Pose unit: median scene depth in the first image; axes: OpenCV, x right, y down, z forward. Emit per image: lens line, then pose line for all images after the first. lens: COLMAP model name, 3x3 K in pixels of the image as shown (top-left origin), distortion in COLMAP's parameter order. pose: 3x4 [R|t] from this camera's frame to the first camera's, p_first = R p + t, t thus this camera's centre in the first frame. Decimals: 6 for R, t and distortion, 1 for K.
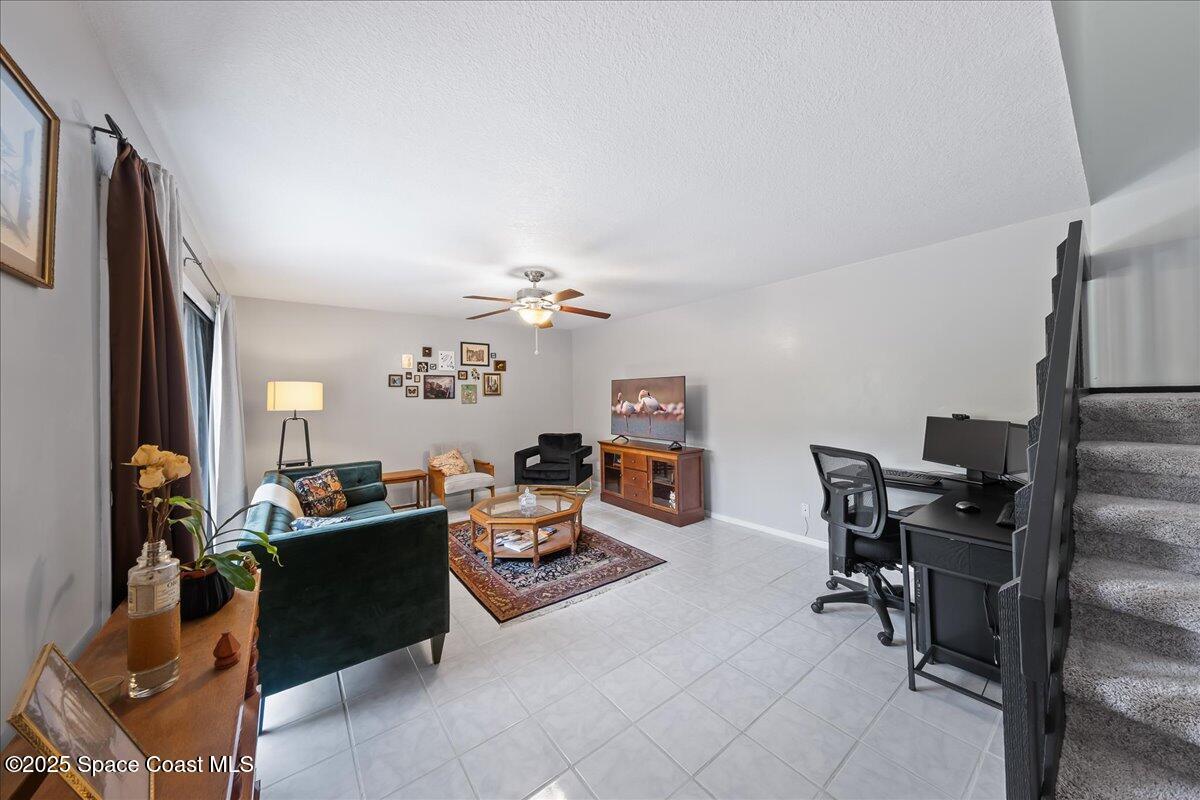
lens RADIAL K [[406.8, 0, 601.4], [0, 406.8, 395.3], [0, 0, 1]] dist [0.005120, -0.000383]
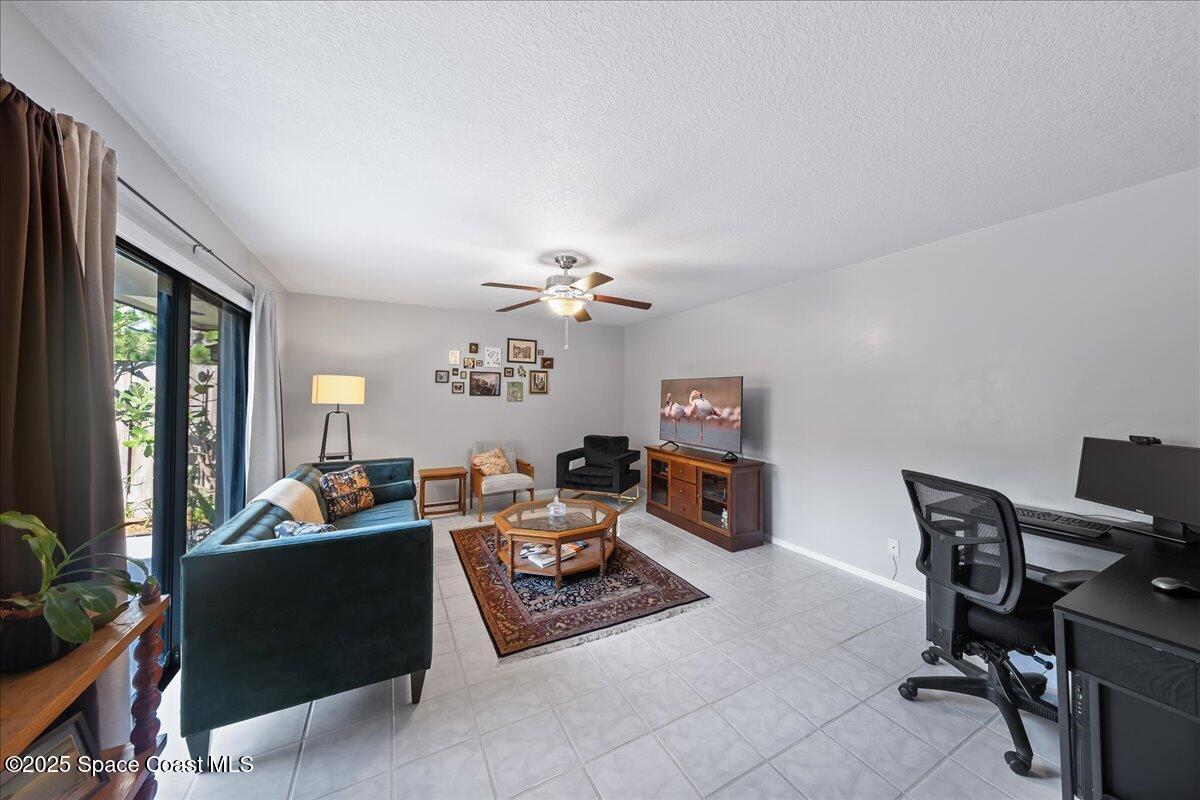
lens RADIAL K [[406.8, 0, 601.1], [0, 406.8, 393.5], [0, 0, 1]] dist [0.005120, -0.000383]
pose [[0.986049, 0.023237, -0.164827, 0.069582], [-0.023907, 0.999712, -0.002080, -0.002650], [0.164731, 0.005992, 0.986320, 0.133907]]
